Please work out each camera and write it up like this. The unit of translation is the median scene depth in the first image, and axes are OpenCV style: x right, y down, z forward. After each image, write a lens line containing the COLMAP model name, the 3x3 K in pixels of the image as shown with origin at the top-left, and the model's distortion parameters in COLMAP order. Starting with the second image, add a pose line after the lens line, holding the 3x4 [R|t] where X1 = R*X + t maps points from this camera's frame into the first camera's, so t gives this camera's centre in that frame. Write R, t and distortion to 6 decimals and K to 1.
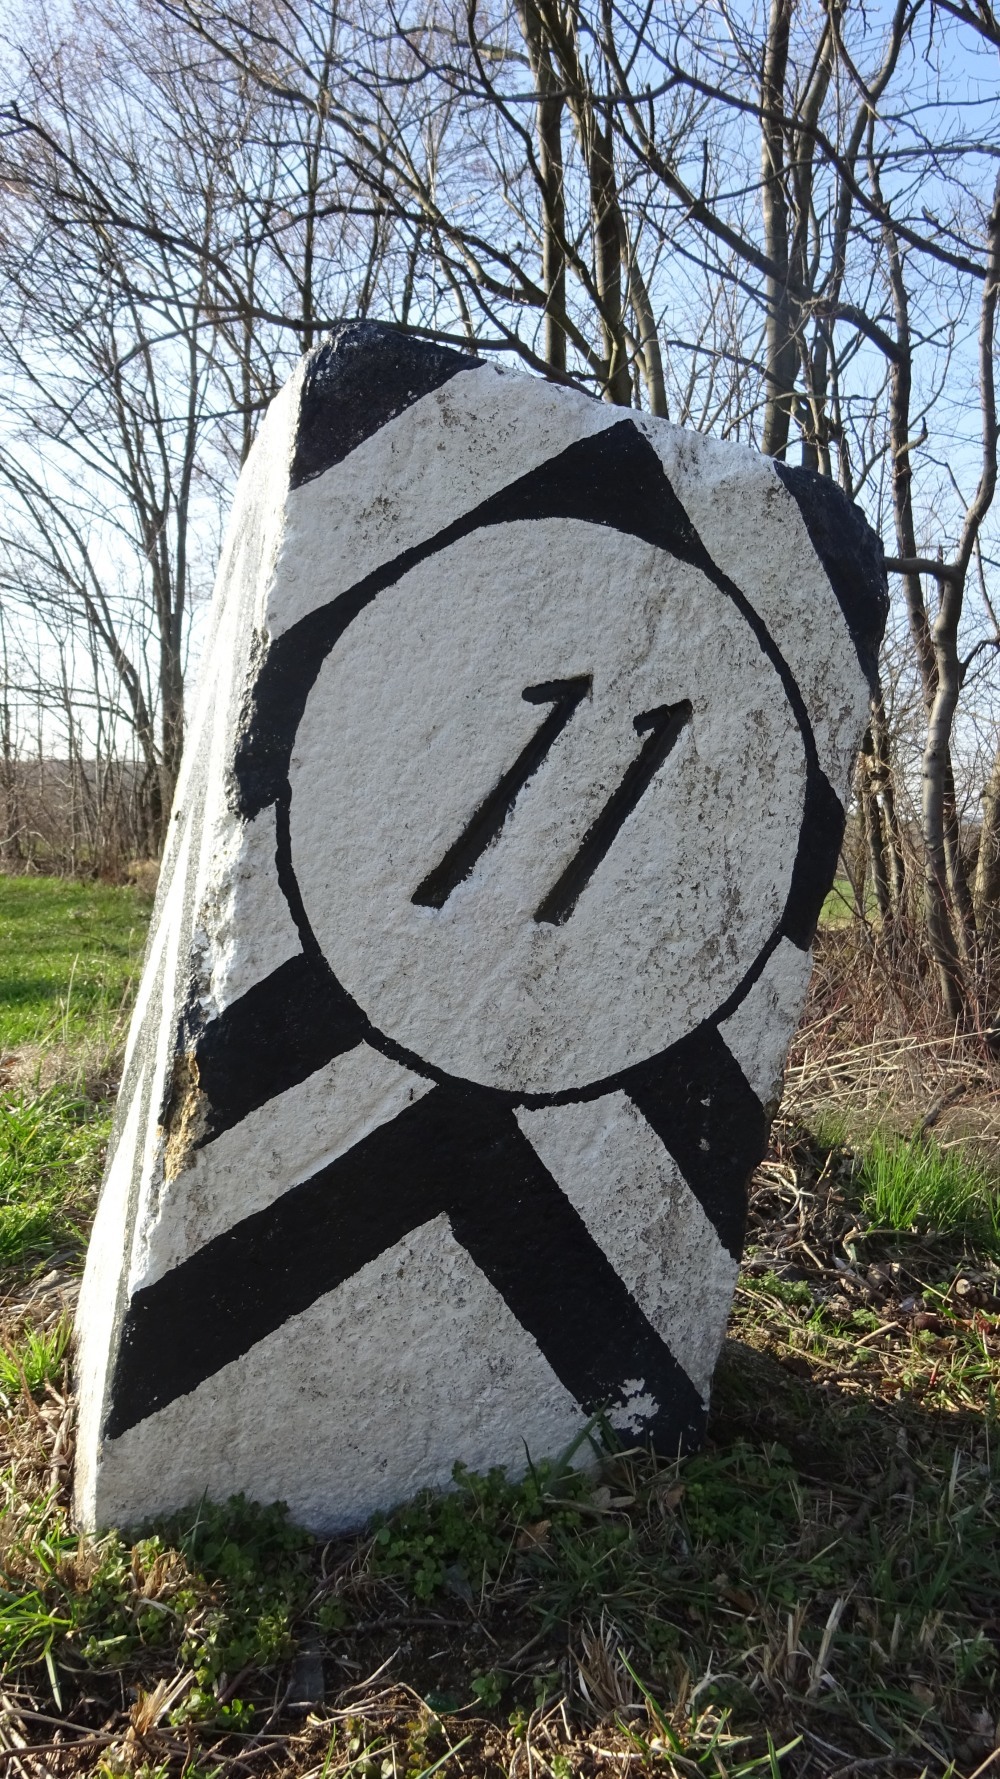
lens RADIAL K [[1319.1, 0, 498.6], [0, 1319.1, 891.0], [0, 0, 1]] dist [0.001689, 0.001201]
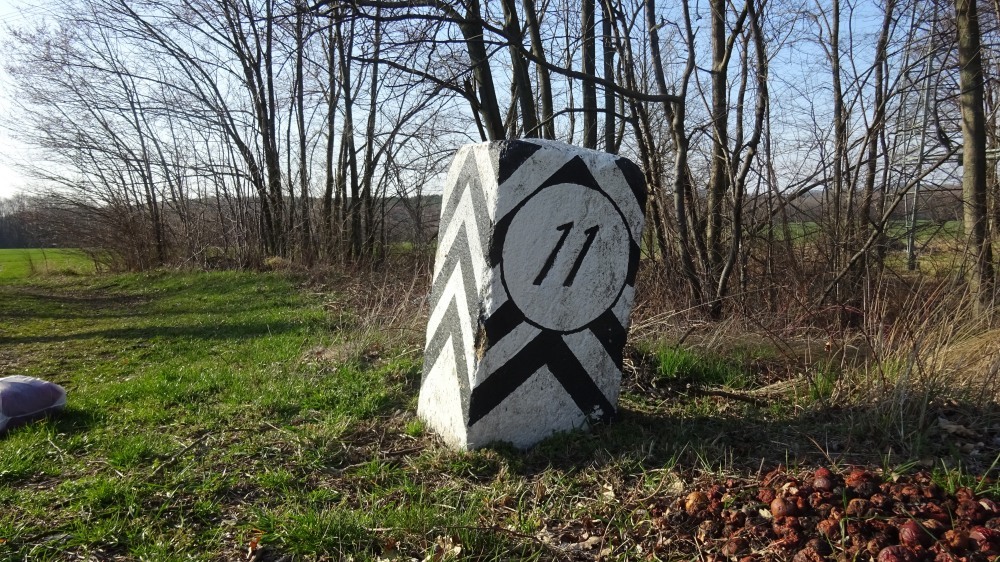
lens RADIAL K [[741.5, 0, 501.4], [0, 741.5, 281.3], [0, 0, 1]] dist [0.001689, 0.001201]
pose [[0.994035, -0.088278, 0.064038, -0.289151], [0.085570, 0.995365, 0.043879, -0.101581], [-0.067614, -0.038137, 0.996982, -1.142277]]
